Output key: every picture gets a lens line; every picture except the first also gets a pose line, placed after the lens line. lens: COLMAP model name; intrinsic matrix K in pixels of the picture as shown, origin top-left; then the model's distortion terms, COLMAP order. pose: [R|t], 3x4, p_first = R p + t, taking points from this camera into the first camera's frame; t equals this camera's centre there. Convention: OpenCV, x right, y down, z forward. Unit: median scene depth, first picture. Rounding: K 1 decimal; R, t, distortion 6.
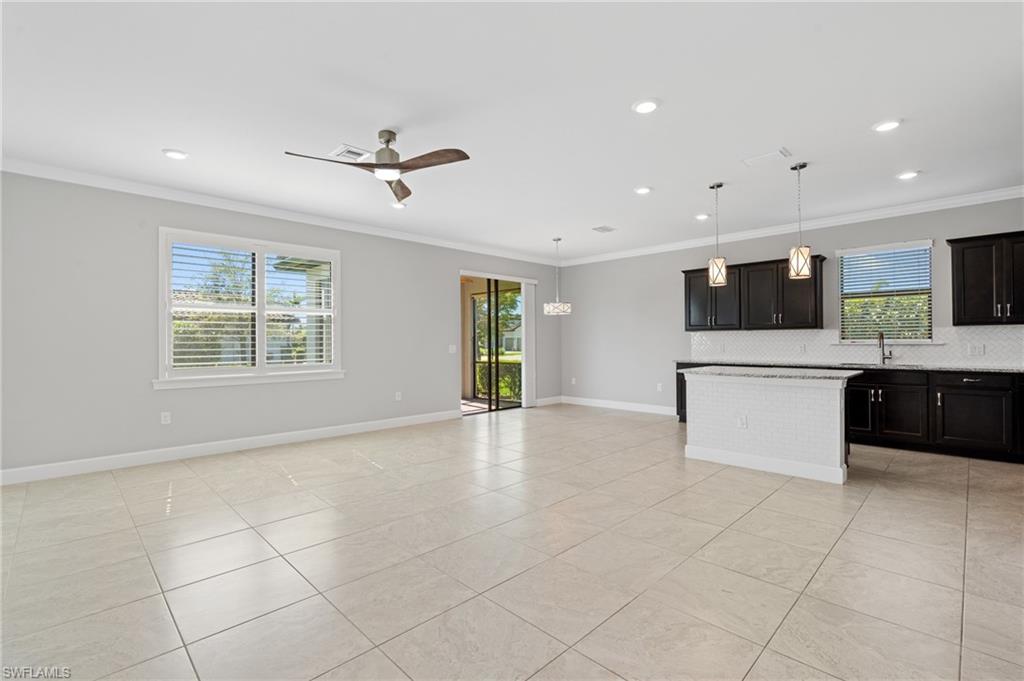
lens RADIAL K [[456.8, 0, 512.0], [0, 456.8, 340.6], [0, 0, 1]] dist [-0.000446, 0.000149]
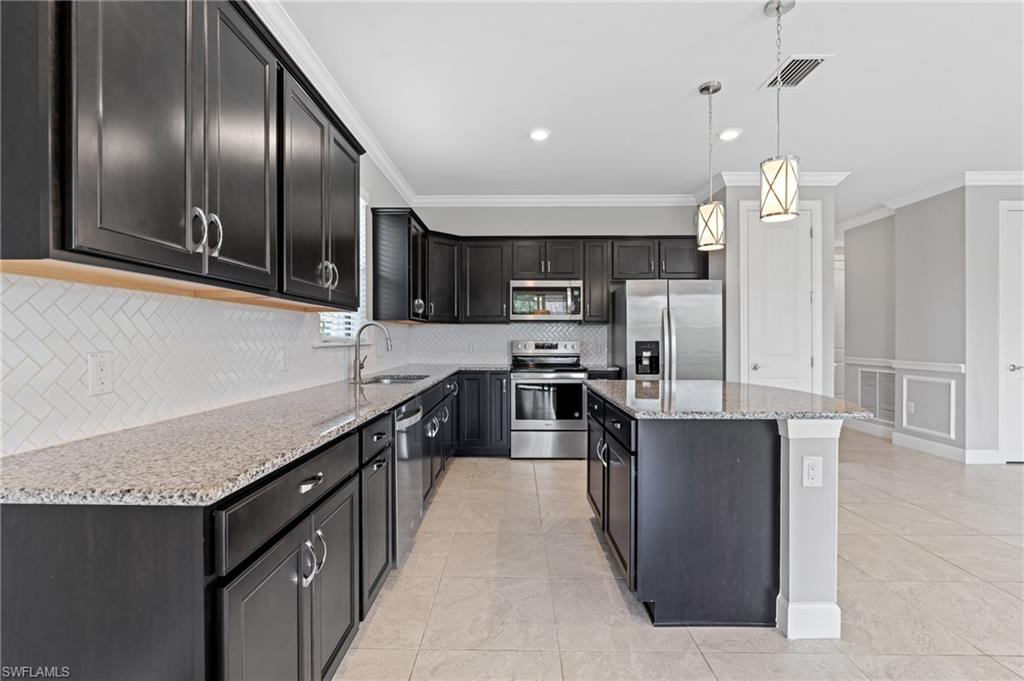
lens RADIAL K [[462.0, 0, 509.4], [0, 462.0, 339.3], [0, 0, 1]] dist [-0.005066, 0.000653]
pose [[-0.702632, 0.004828, 0.711537, 0.310622], [0.001845, 0.999986, -0.004964, 0.004880], [-0.711551, -0.002175, -0.702631, 1.516890]]
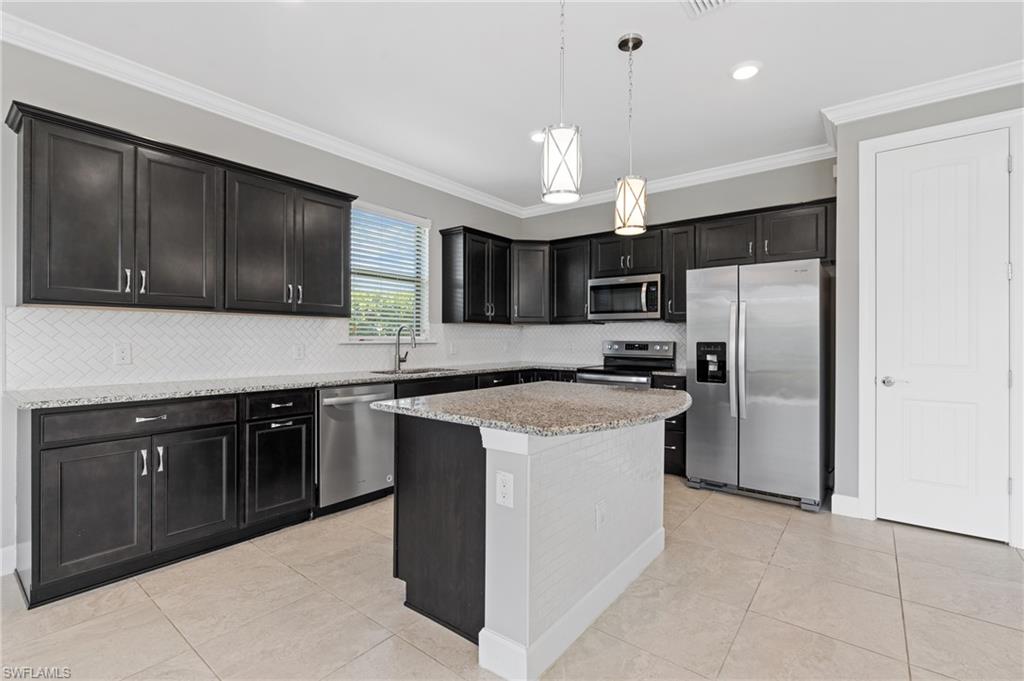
lens RADIAL K [[462.0, 0, 509.4], [0, 462.0, 339.3], [0, 0, 1]] dist [-0.005066, 0.000653]
pose [[-0.123951, 0.003930, 0.992281, 0.058203], [-0.005557, 0.999974, -0.004654, 0.005077], [-0.992273, -0.006091, -0.123925, 1.089098]]
